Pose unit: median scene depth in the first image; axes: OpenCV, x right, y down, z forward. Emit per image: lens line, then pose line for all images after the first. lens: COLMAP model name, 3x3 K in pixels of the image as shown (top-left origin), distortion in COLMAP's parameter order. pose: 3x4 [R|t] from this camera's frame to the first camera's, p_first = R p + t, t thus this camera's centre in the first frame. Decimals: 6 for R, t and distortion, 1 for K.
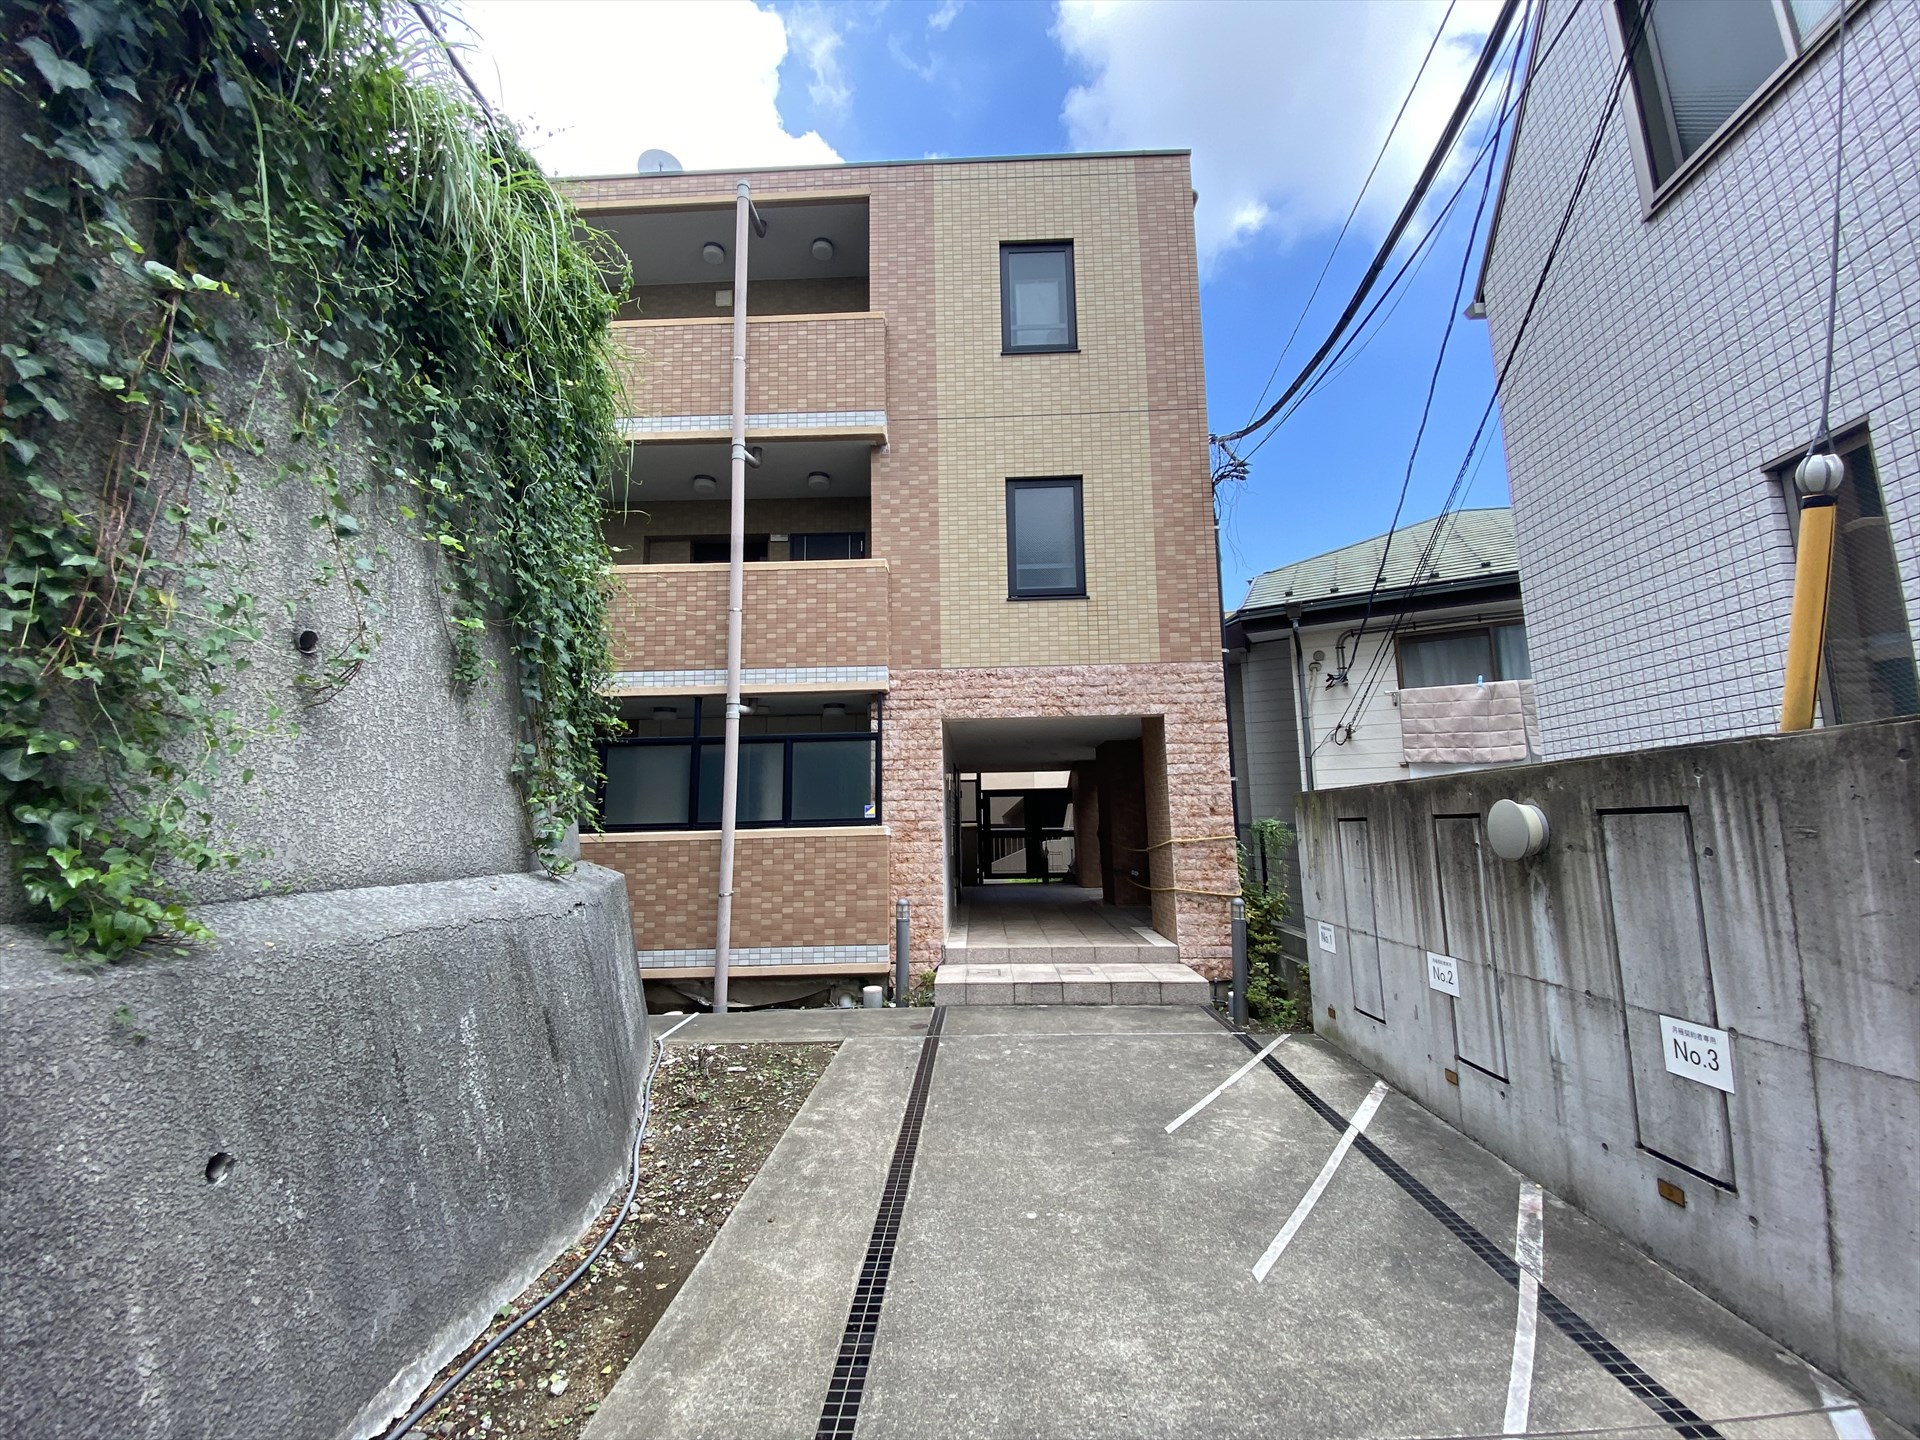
lens RADIAL K [[761.9, 0, 960.0], [0, 761.9, 720.0], [0, 0, 1]] dist [0.001232, -0.016650]
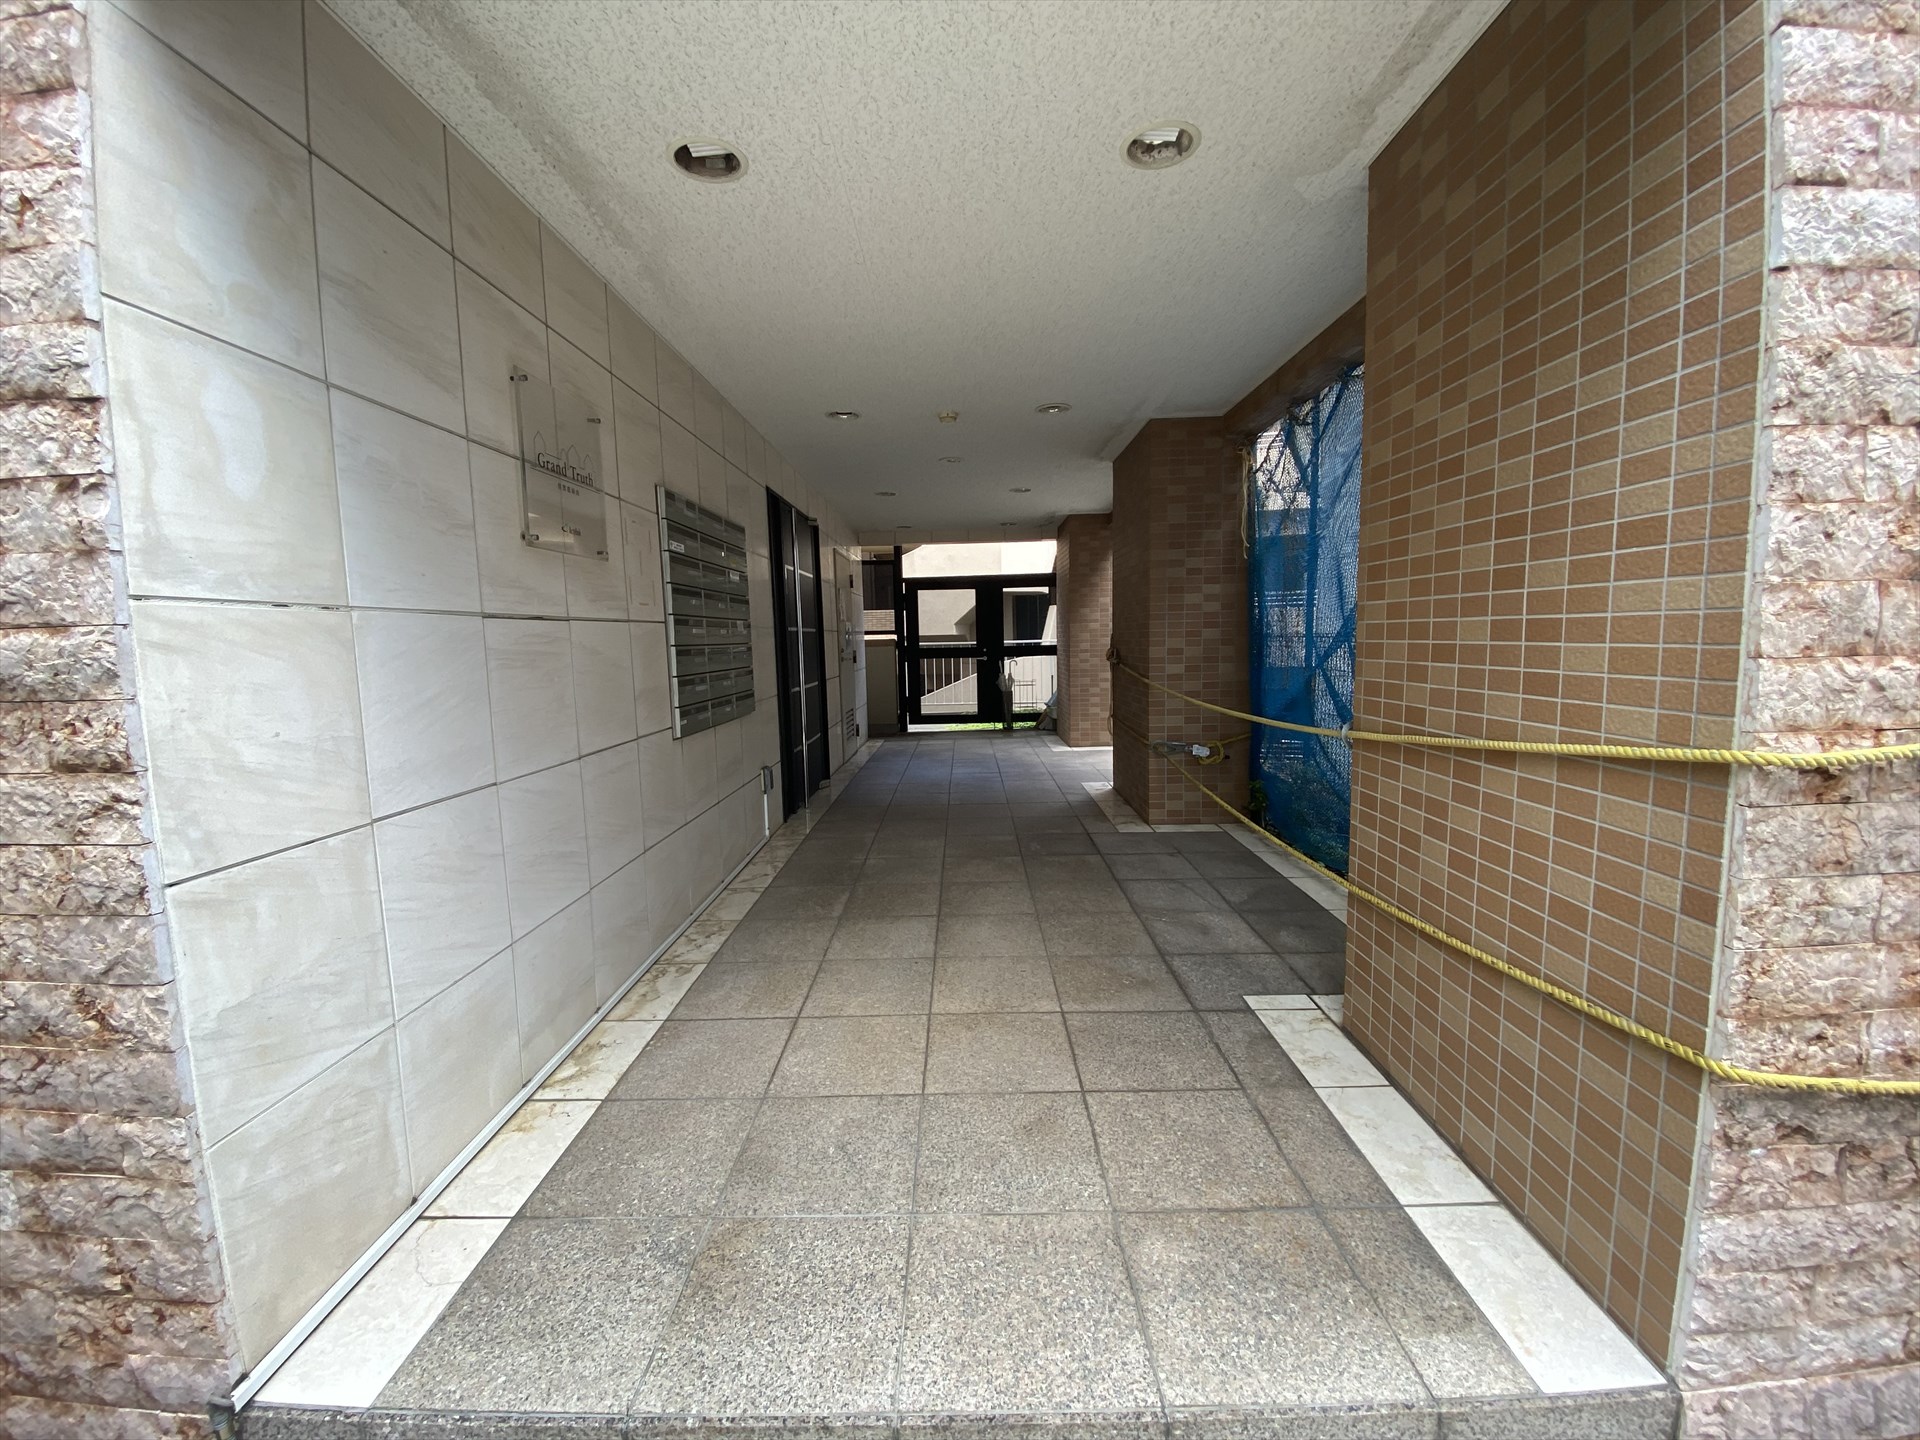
lens RADIAL K [[761.9, 0, 960.0], [0, 761.9, 720.0], [0, 0, 1]] dist [0.001232, -0.016650]
pose [[0.999739, -0.007326, 0.021641, 0.061260], [0.001790, 0.969400, 0.245480, 0.055861], [-0.022777, -0.245378, 0.969160, 0.412206]]
